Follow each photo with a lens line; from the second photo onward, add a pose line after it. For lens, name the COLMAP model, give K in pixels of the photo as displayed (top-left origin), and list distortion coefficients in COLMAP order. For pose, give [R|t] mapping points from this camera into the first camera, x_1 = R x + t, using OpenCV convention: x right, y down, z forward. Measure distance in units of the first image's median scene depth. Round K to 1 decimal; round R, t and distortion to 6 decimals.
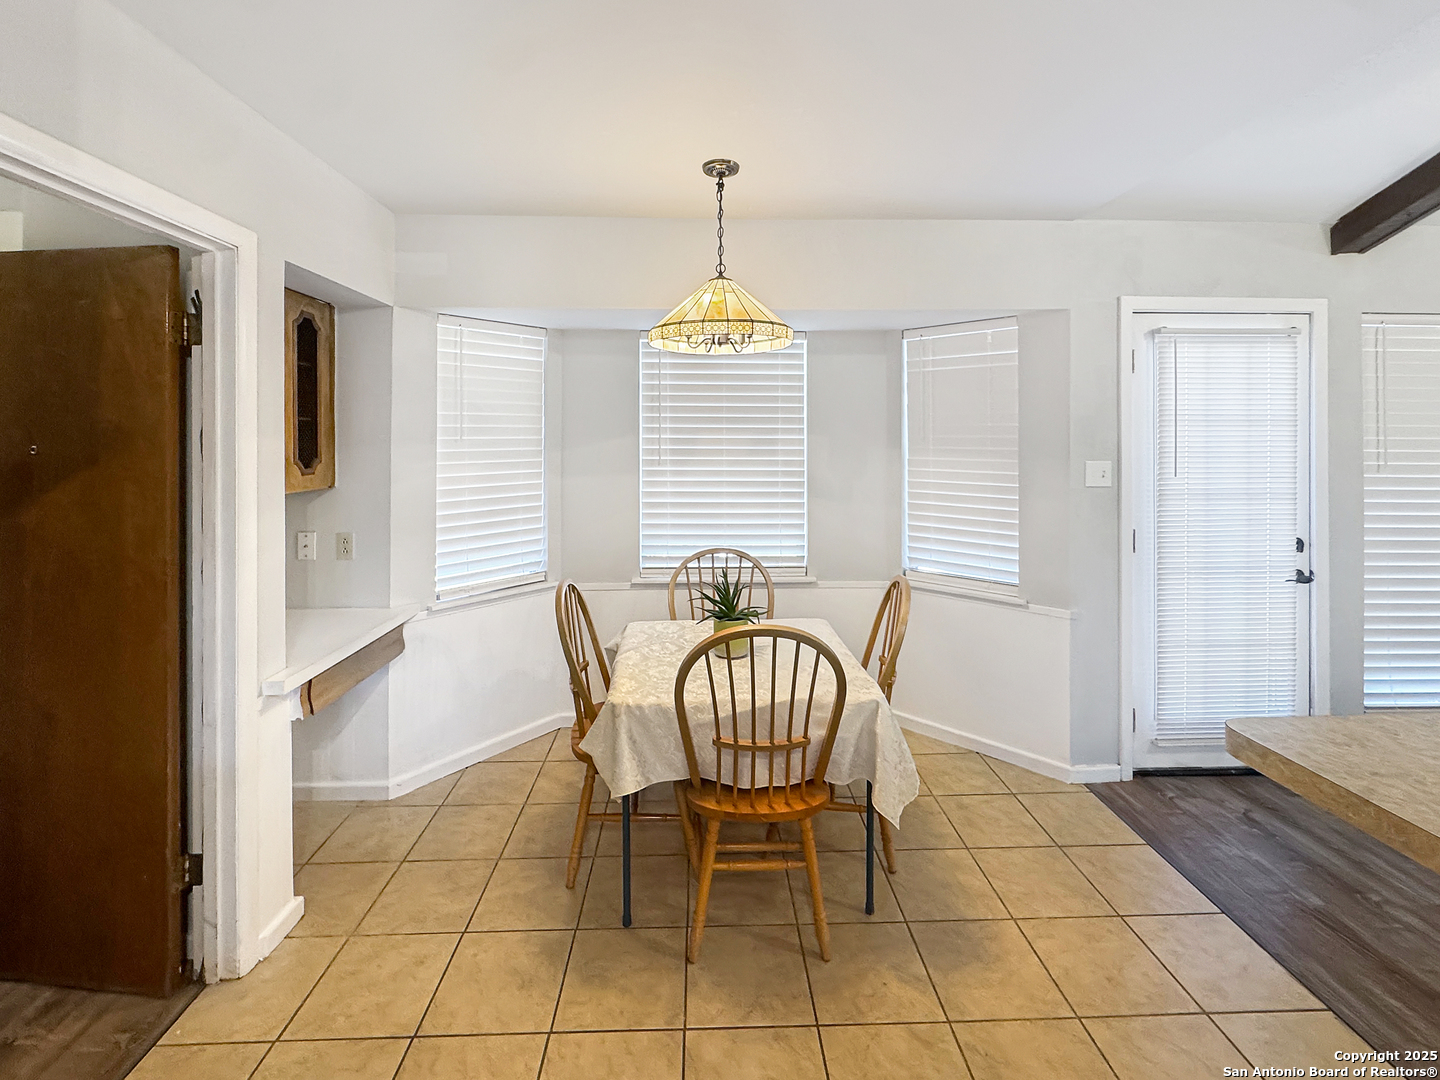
lens RADIAL K [[647.7, 0, 702.5], [0, 647.7, 536.7], [0, 0, 1]] dist [-0.000373, 0.000053]
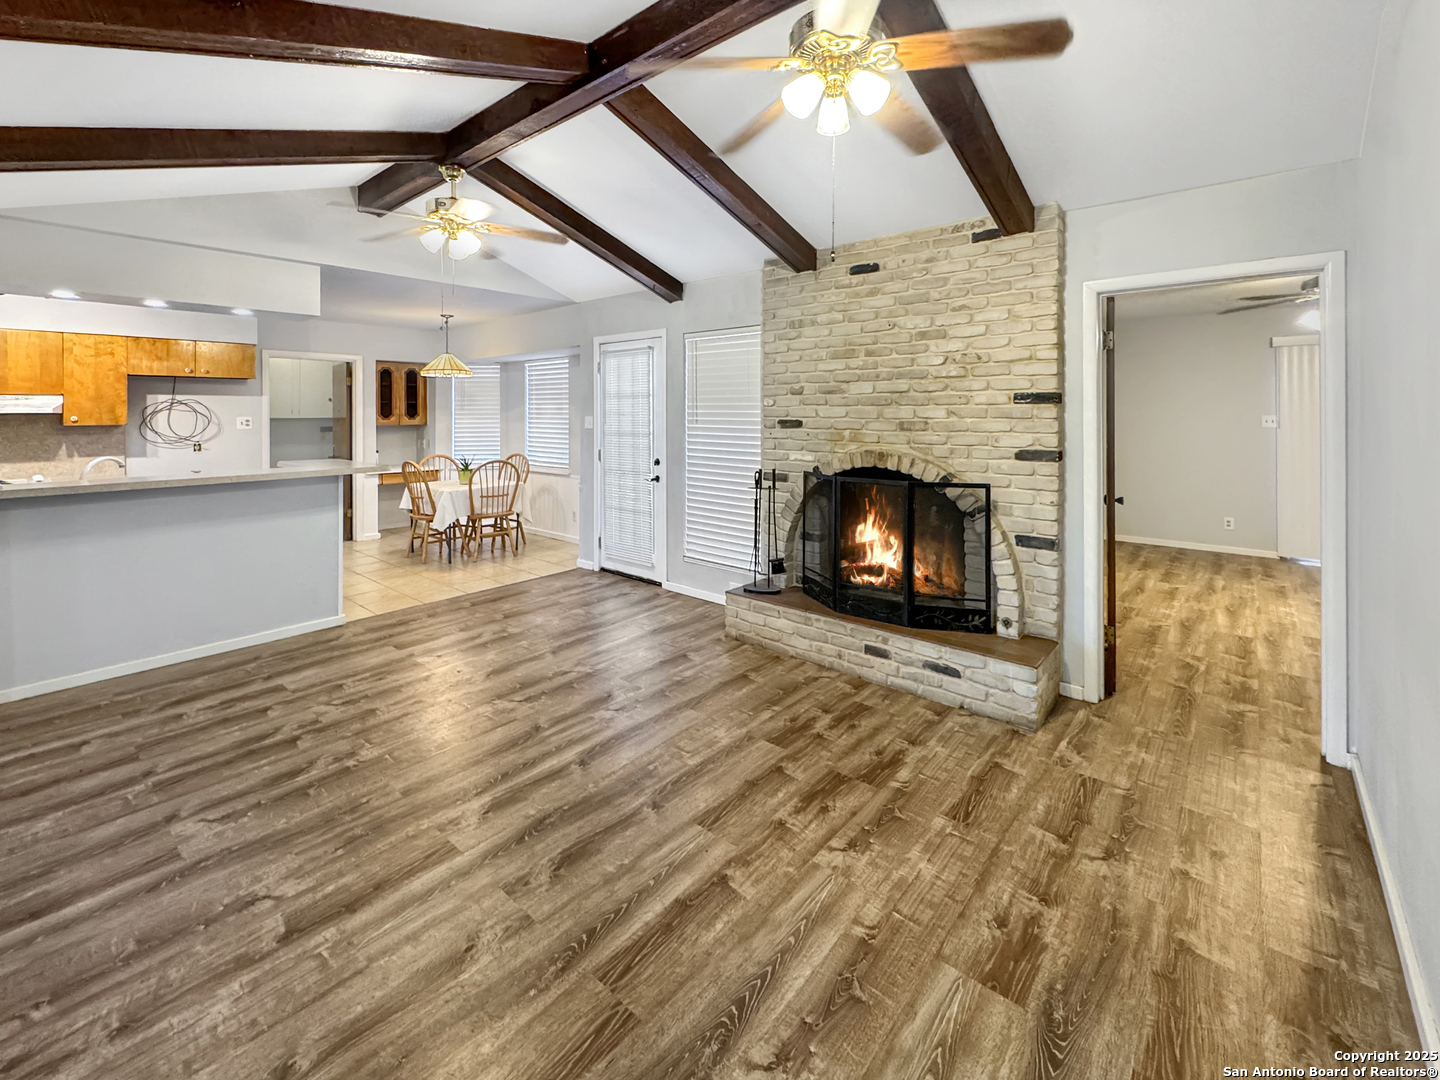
lens RADIAL K [[613.1, 0, 720.0], [0, 613.1, 540.0], [0, 0, 1]] dist [0.000144, 0.000001]
pose [[0.733649, 0.138156, -0.665336, 2.286370], [-0.096235, 0.990370, 0.099532, 0.042859], [0.672680, -0.008993, 0.739879, -0.199179]]
